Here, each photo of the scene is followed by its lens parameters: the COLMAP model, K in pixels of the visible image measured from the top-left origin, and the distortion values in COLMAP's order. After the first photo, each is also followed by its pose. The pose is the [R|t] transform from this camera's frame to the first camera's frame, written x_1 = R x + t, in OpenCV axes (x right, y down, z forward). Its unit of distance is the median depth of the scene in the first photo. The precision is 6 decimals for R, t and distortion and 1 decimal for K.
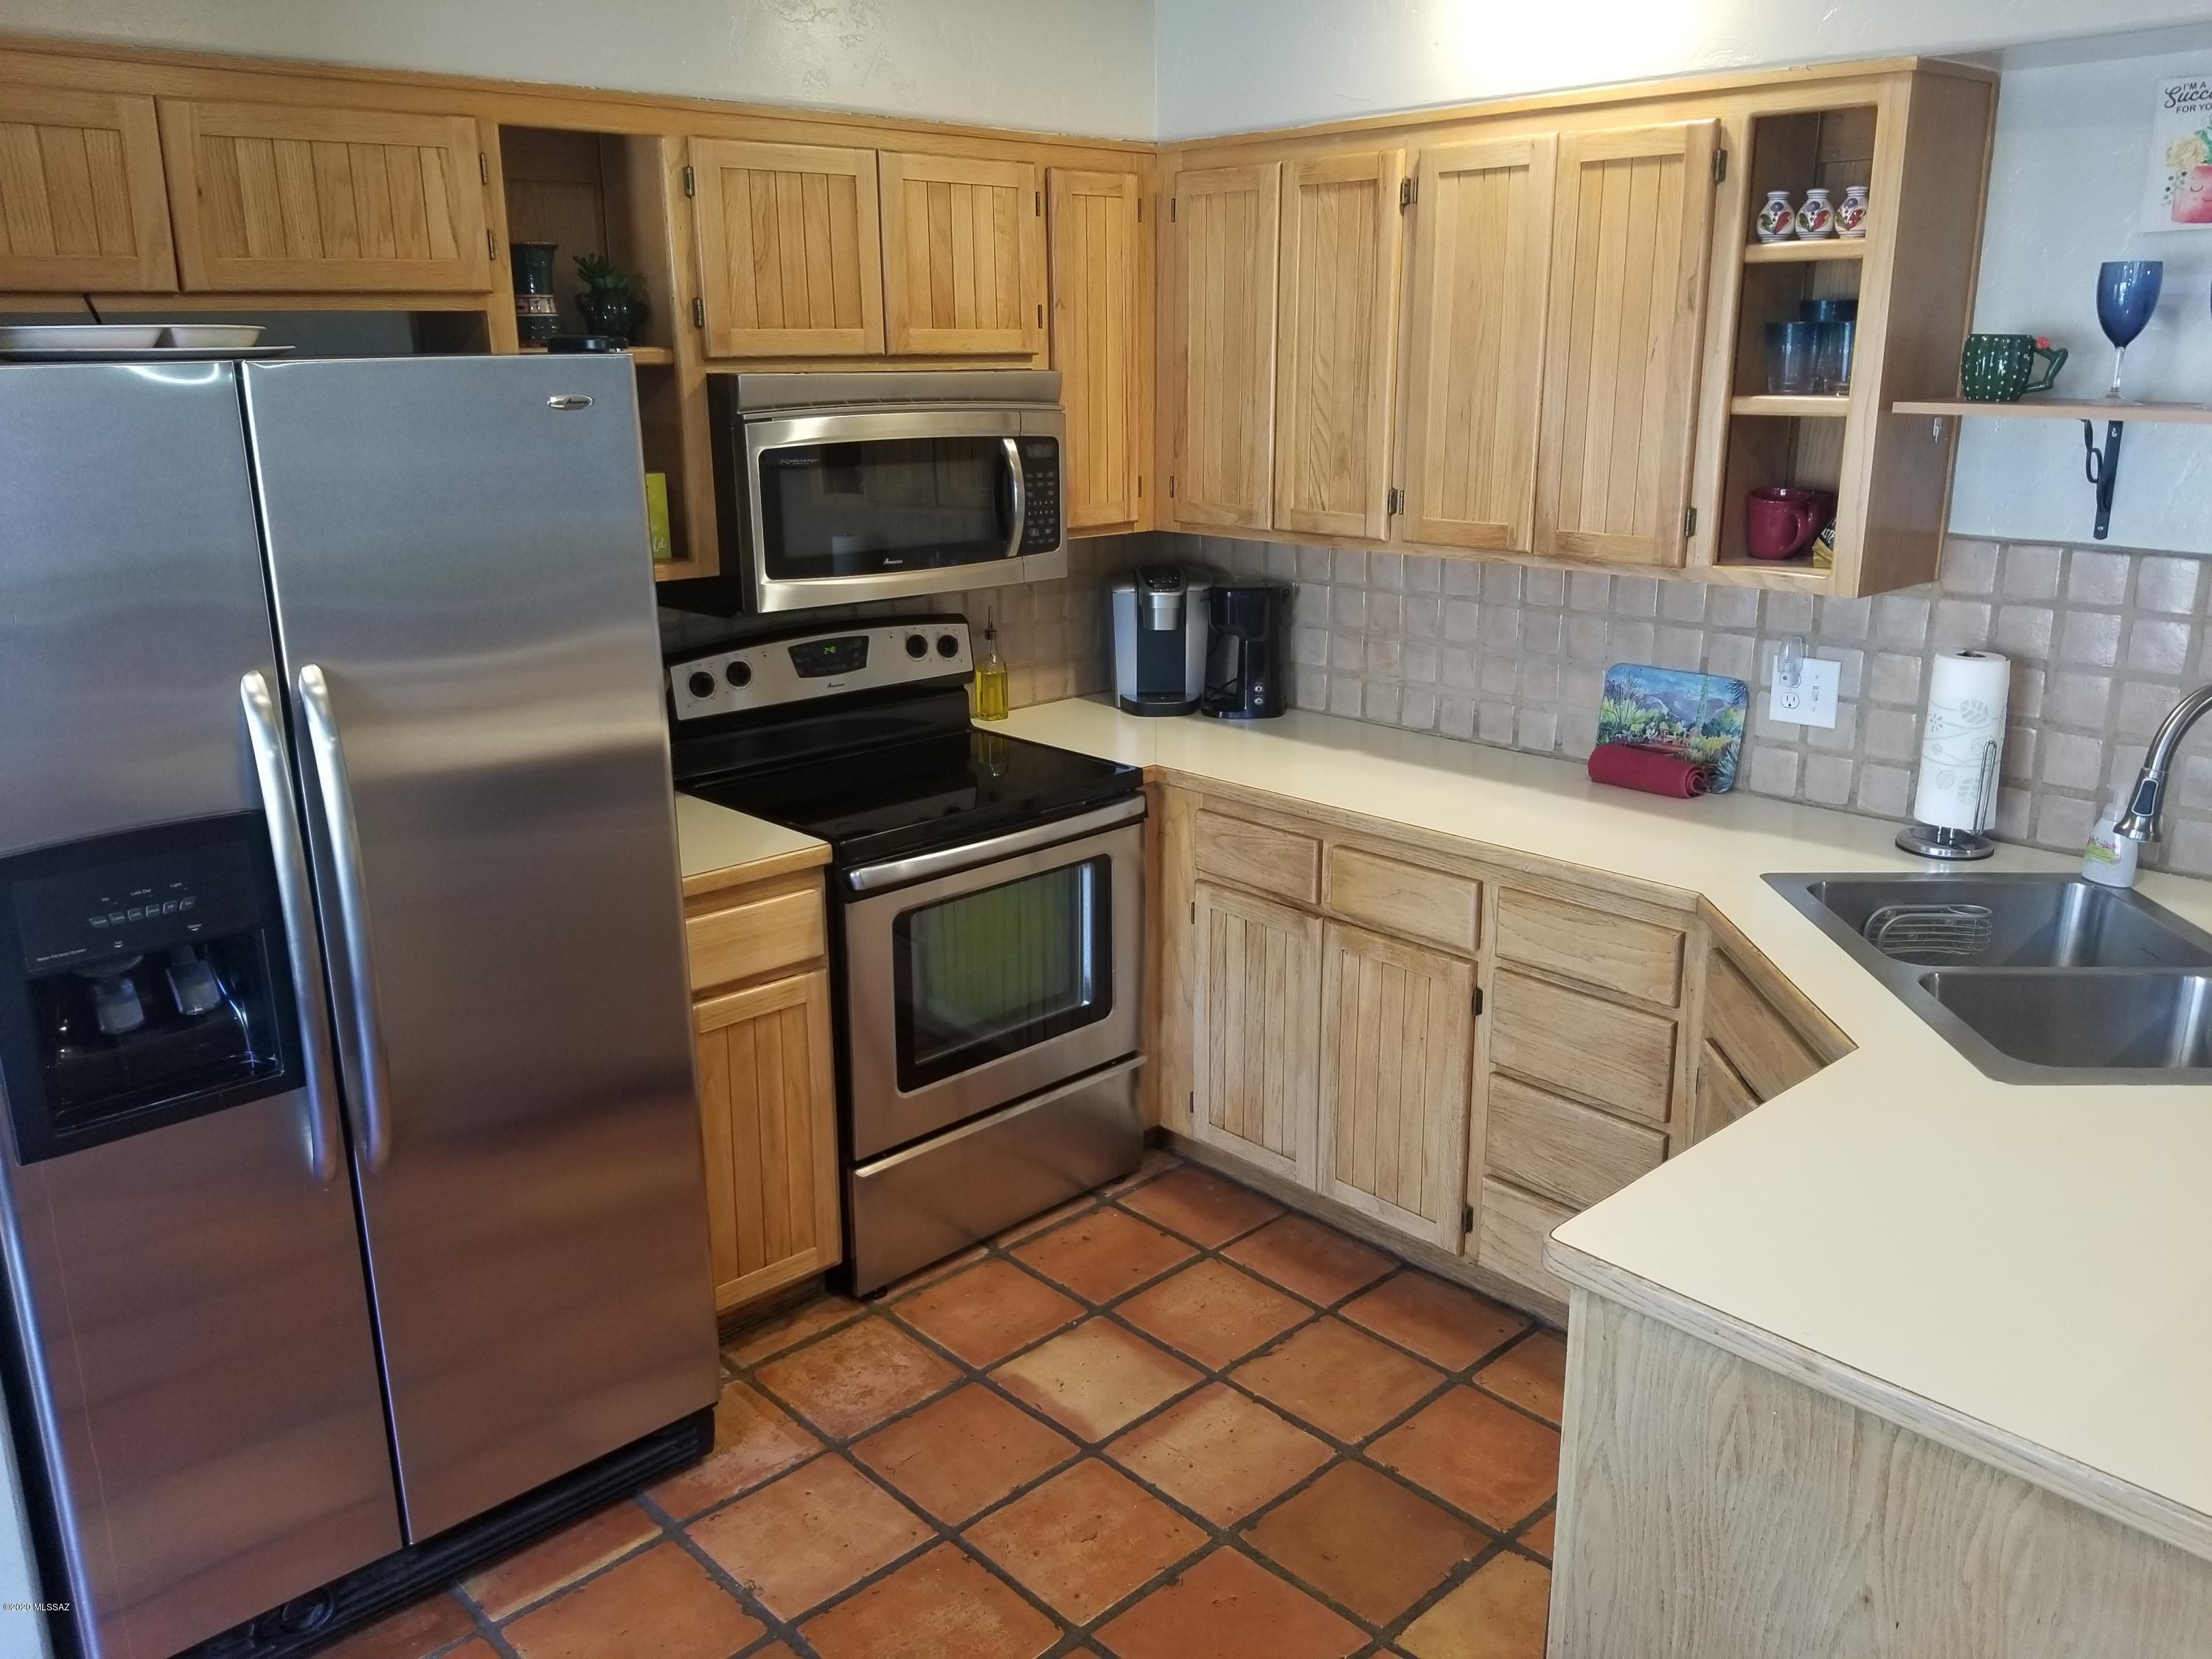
lens RADIAL K [[1723.4, 0, 1106.1], [0, 1723.4, 809.8], [0, 0, 1]] dist [0.064111, -0.106860]
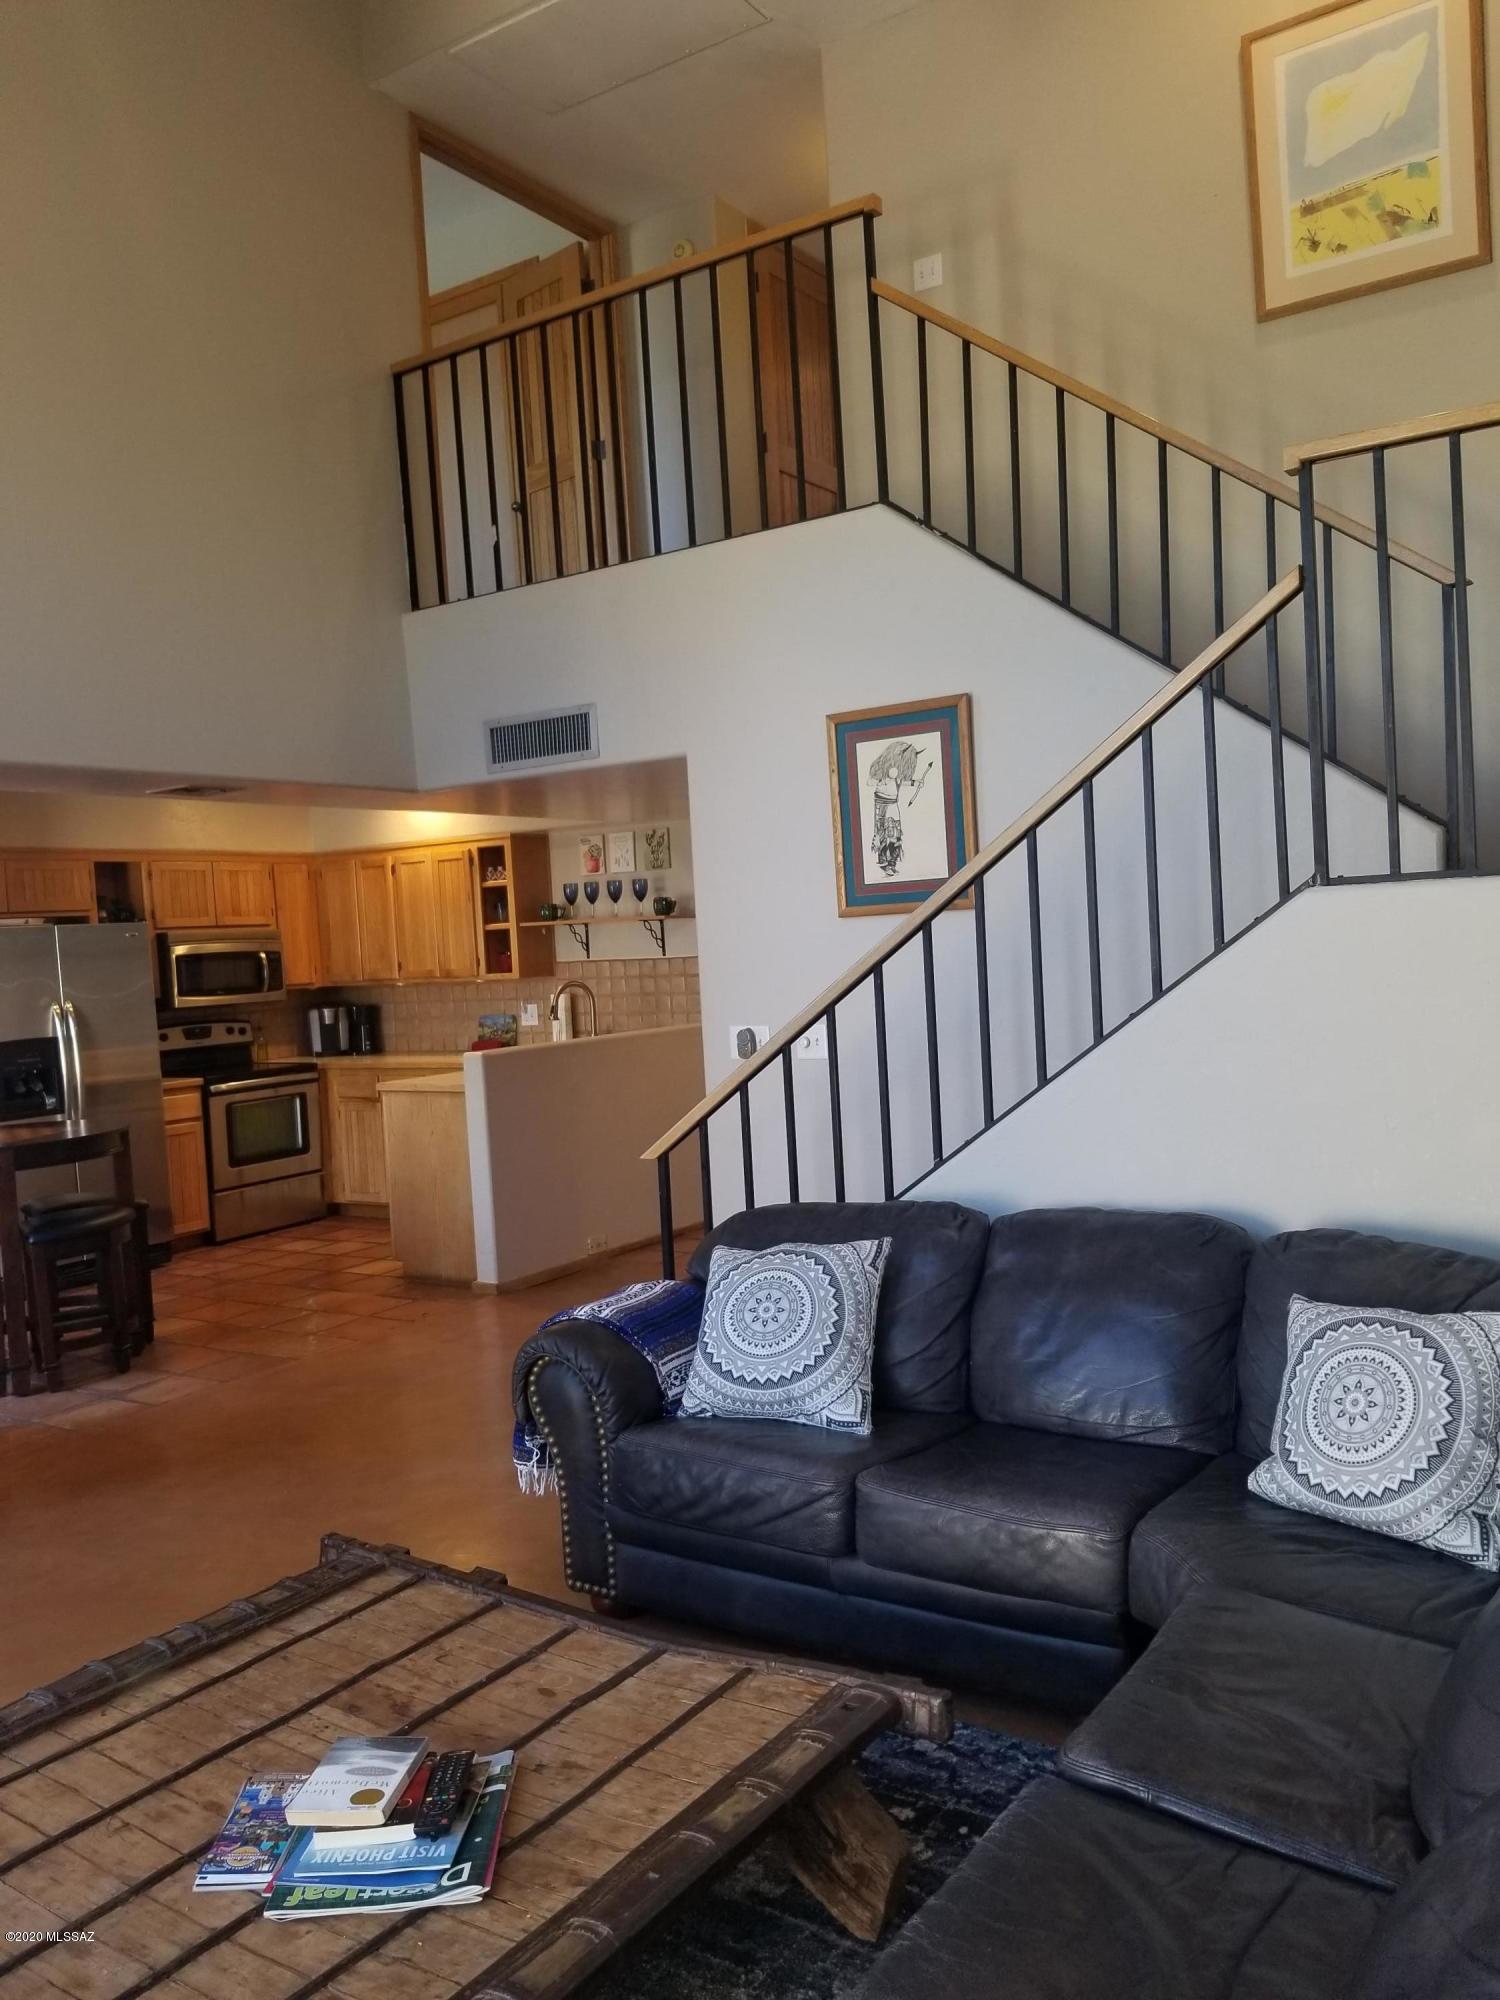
lens RADIAL K [[1558.2, 0, 788.1], [0, 1558.2, 1001.9], [0, 0, 1]] dist [0.064111, -0.106860]
pose [[0.968533, -0.056491, 0.242391, 0.172275], [0.109638, 0.971154, -0.211751, 0.572447], [-0.223437, 0.231663, 0.946788, -1.837603]]
